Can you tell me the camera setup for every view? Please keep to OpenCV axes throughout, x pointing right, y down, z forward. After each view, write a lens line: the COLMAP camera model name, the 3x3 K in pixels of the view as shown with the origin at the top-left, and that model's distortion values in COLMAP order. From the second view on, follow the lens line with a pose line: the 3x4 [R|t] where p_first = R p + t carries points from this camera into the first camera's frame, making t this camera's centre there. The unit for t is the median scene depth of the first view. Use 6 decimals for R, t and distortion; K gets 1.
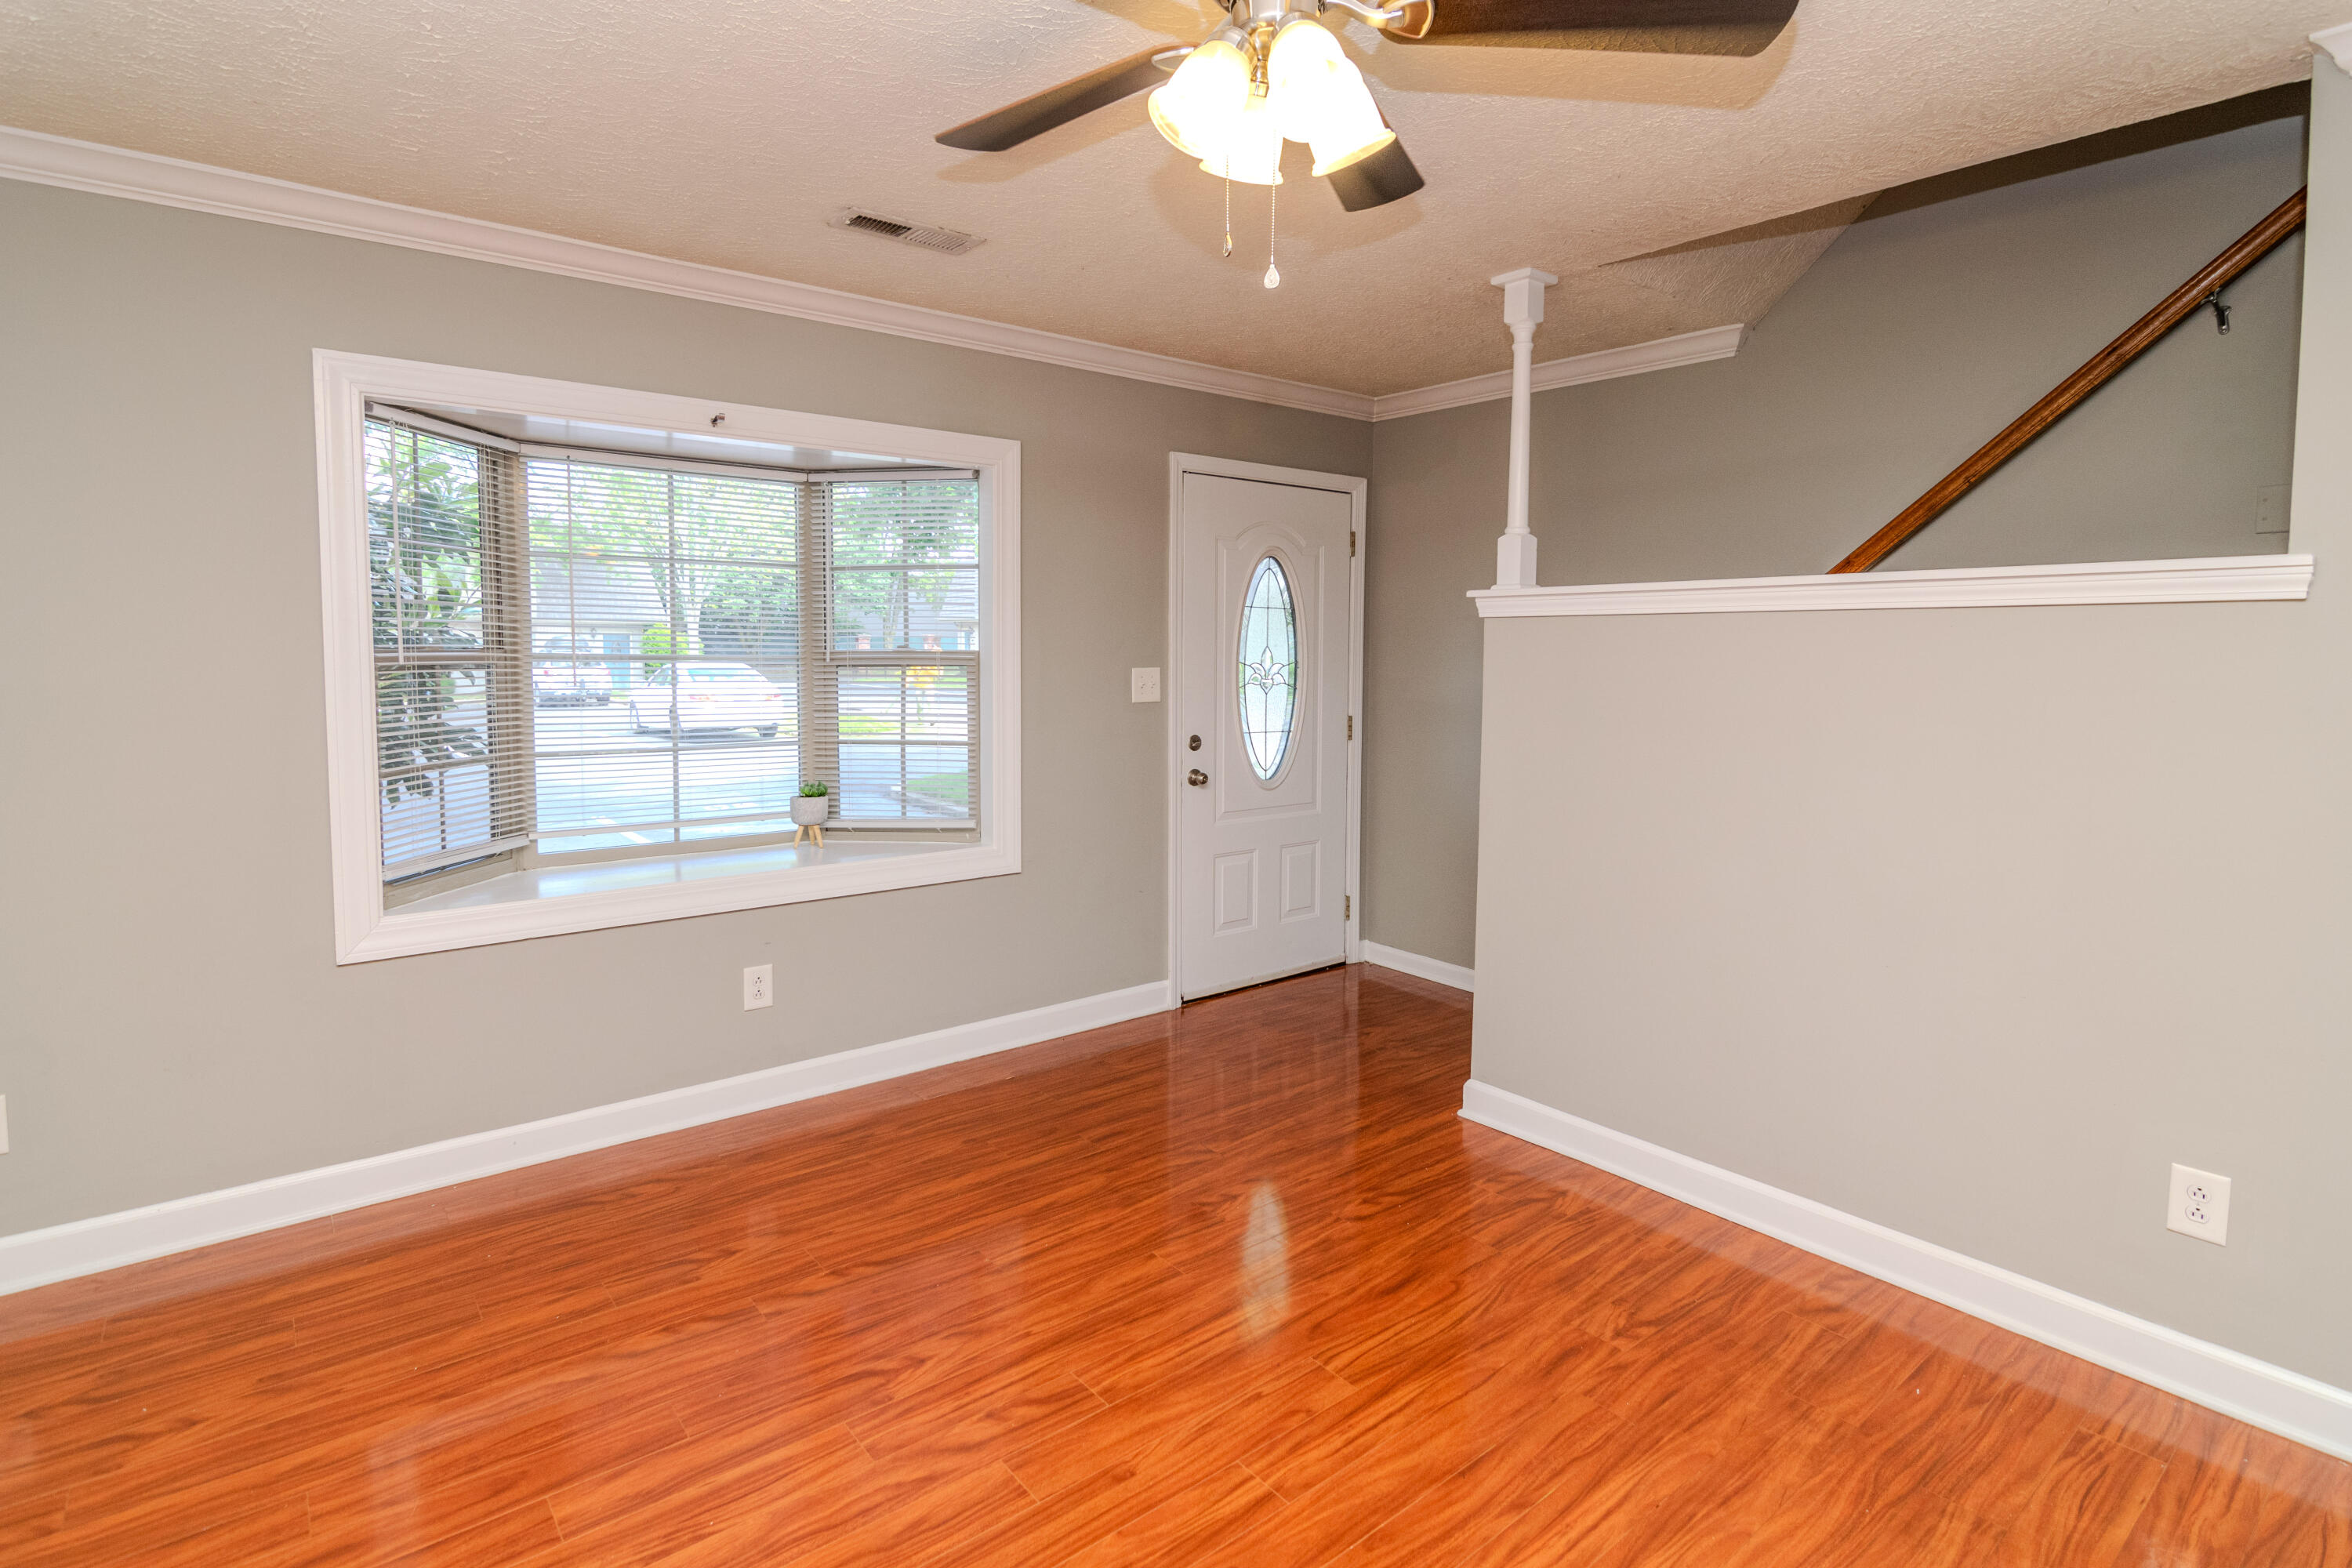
lens RADIAL K [[1168.1, 0, 1173.8], [0, 1168.1, 717.2], [0, 0, 1]] dist [0.000160, -0.005838]
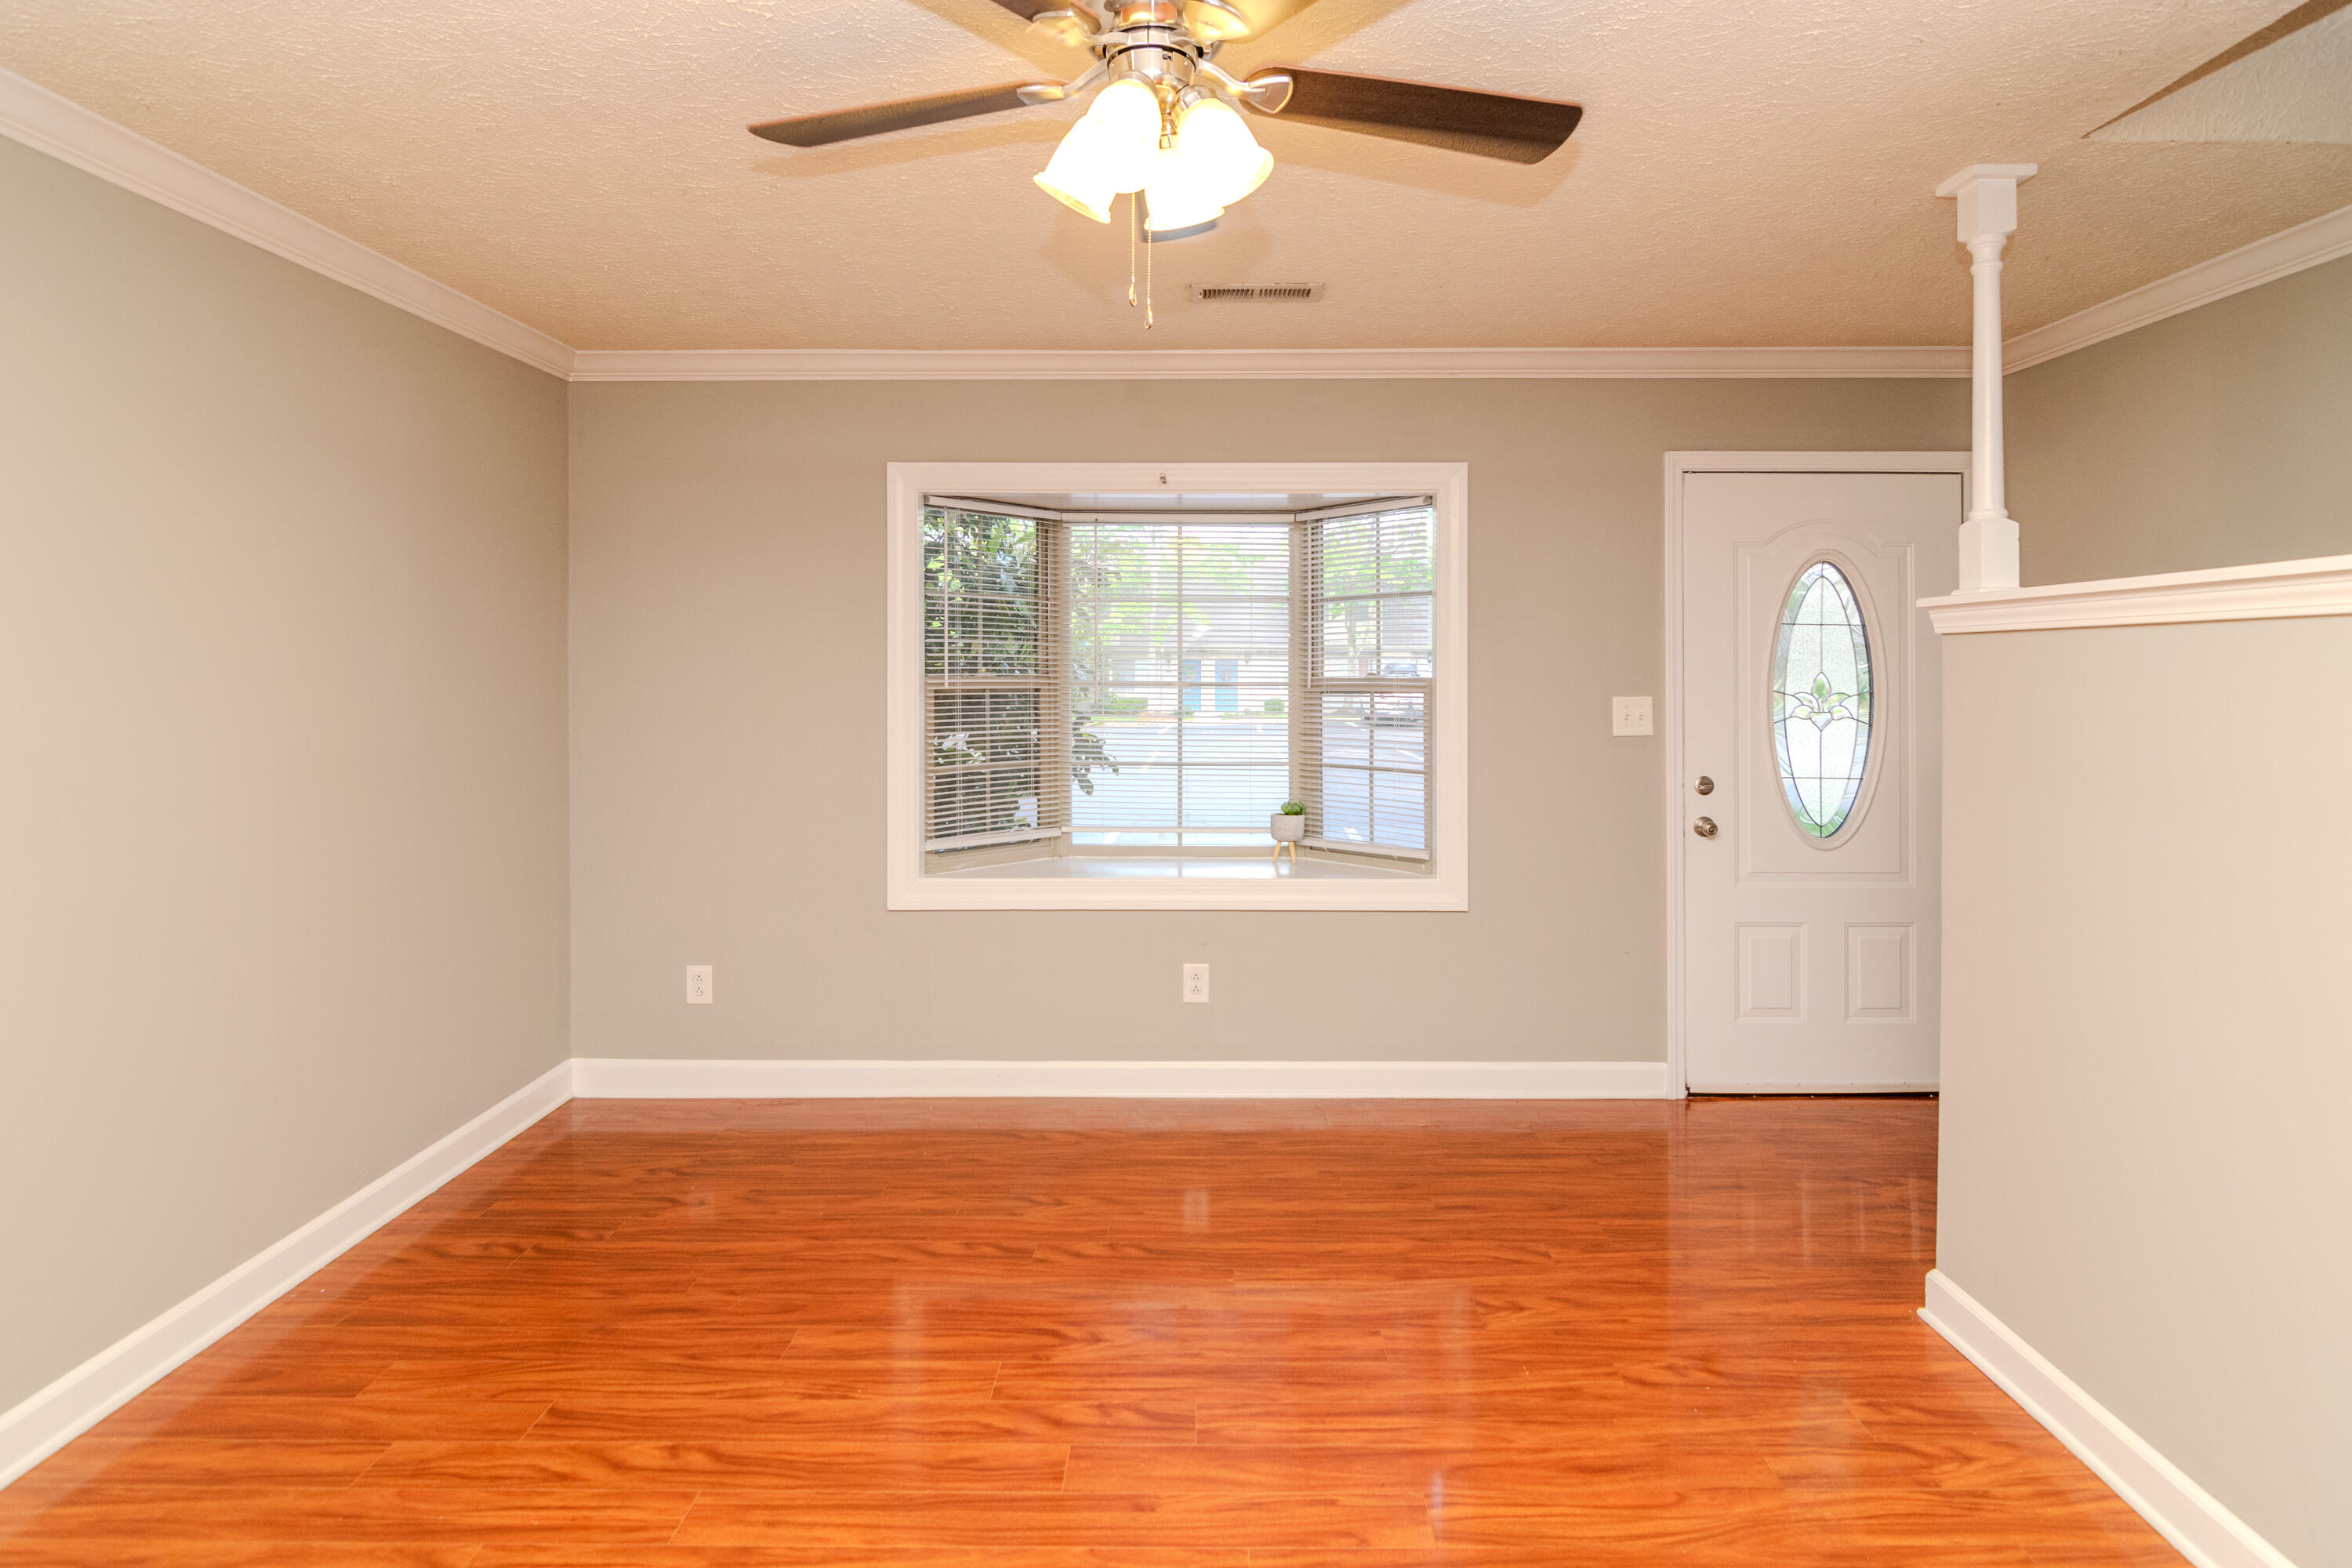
lens RADIAL K [[1198.3, 0, 1181.9], [0, 1198.3, 663.0], [0, 0, 1]] dist [0.001078, -0.007600]
pose [[0.770787, -0.007507, -0.637048, 0.378244], [-0.034559, 0.997966, -0.053575, -0.009959], [0.636154, 0.063311, 0.768960, 0.111184]]
